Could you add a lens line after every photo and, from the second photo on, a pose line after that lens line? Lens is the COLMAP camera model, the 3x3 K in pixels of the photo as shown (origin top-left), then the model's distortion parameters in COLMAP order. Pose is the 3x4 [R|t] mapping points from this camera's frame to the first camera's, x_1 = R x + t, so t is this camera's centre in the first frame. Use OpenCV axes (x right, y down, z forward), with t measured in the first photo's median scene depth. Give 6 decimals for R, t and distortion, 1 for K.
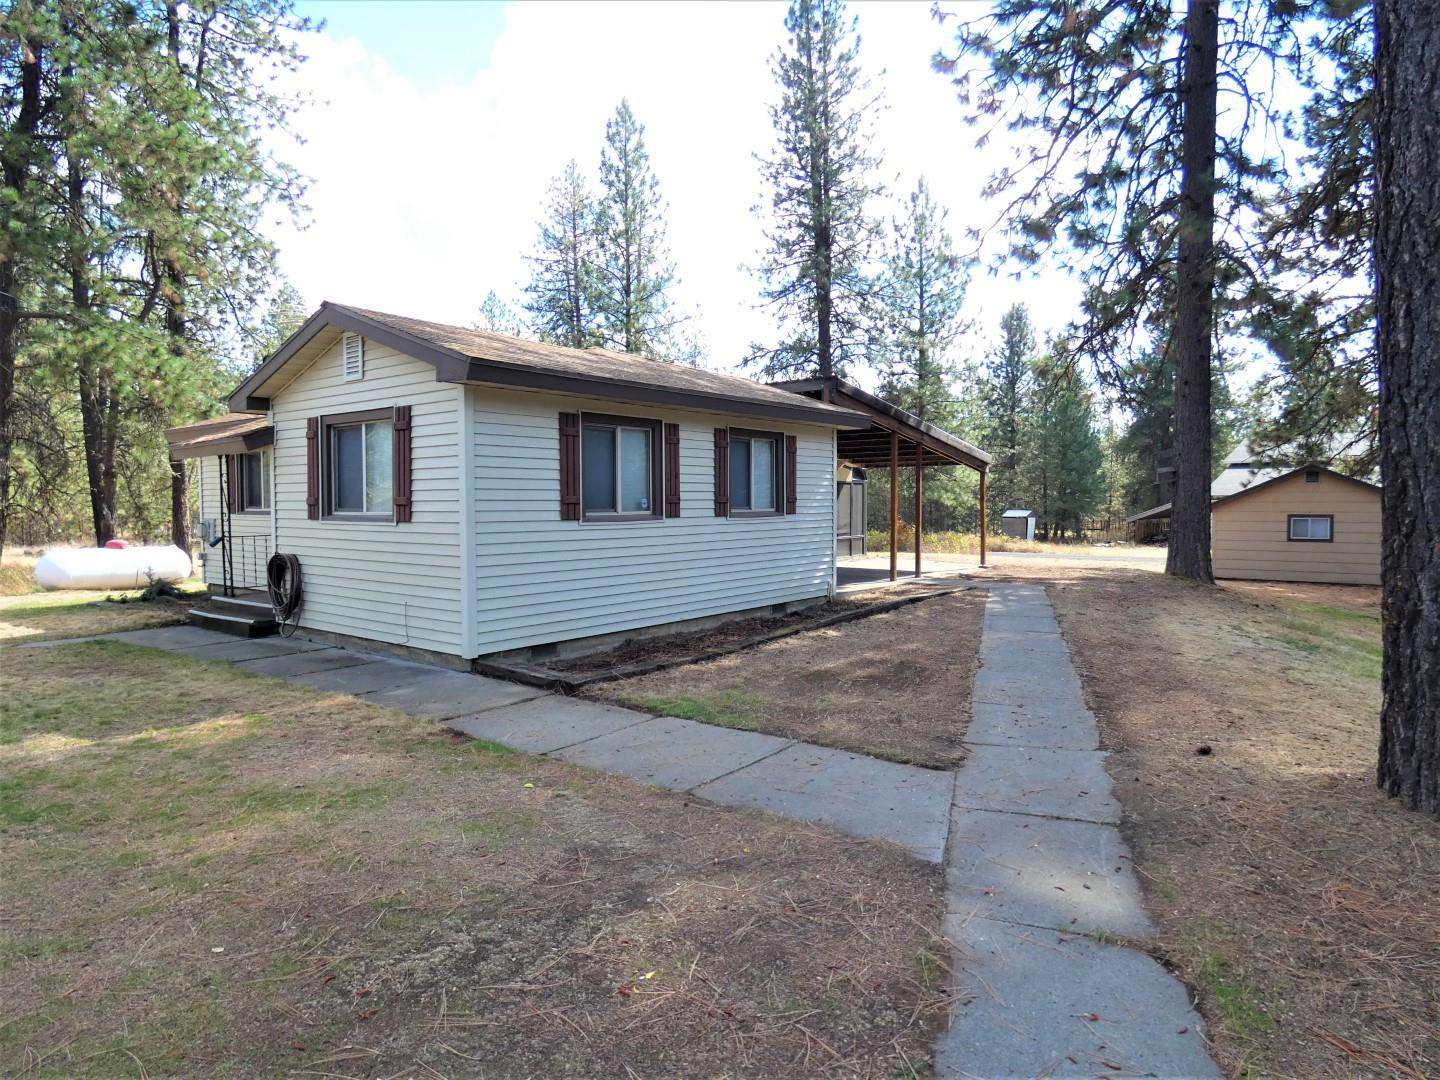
lens RADIAL K [[849.5, 0, 720.0], [0, 849.5, 540.0], [0, 0, 1]] dist [0.000985, 0.000005]
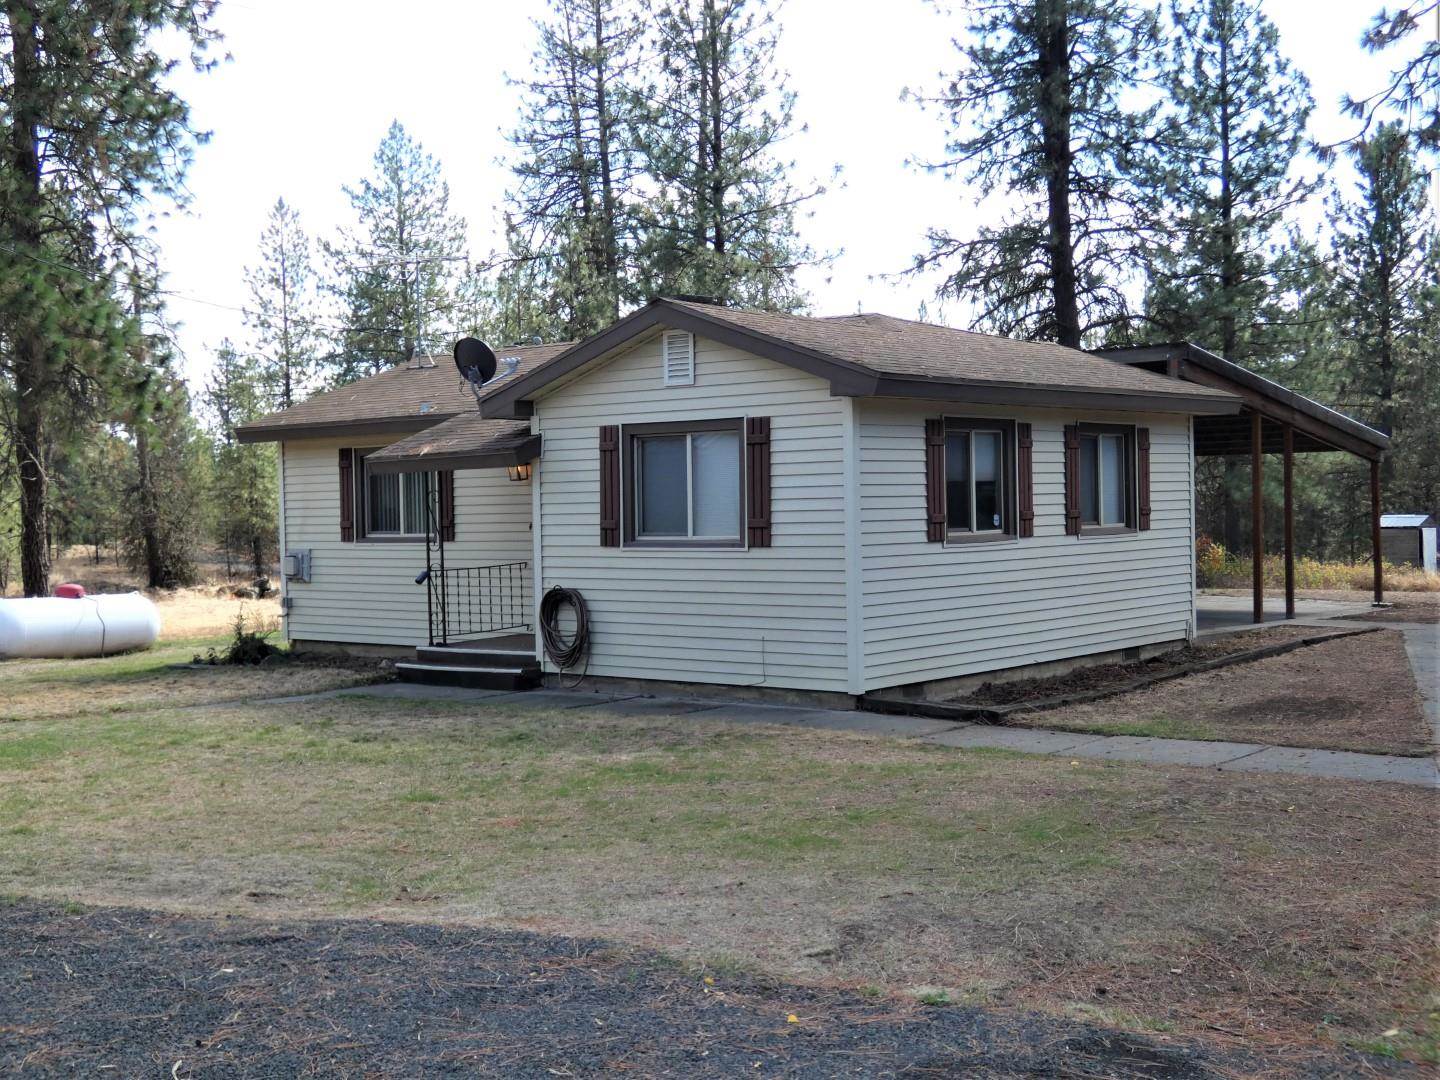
lens RADIAL K [[1750.8, 0, 720.0], [0, 1750.8, 540.0], [0, 0, 1]] dist [0.056436, -0.061949]
pose [[0.999612, -0.015533, -0.023113, -0.083783], [0.014953, 0.999574, -0.025049, 0.003867], [0.023492, 0.024694, 0.999419, -0.188367]]
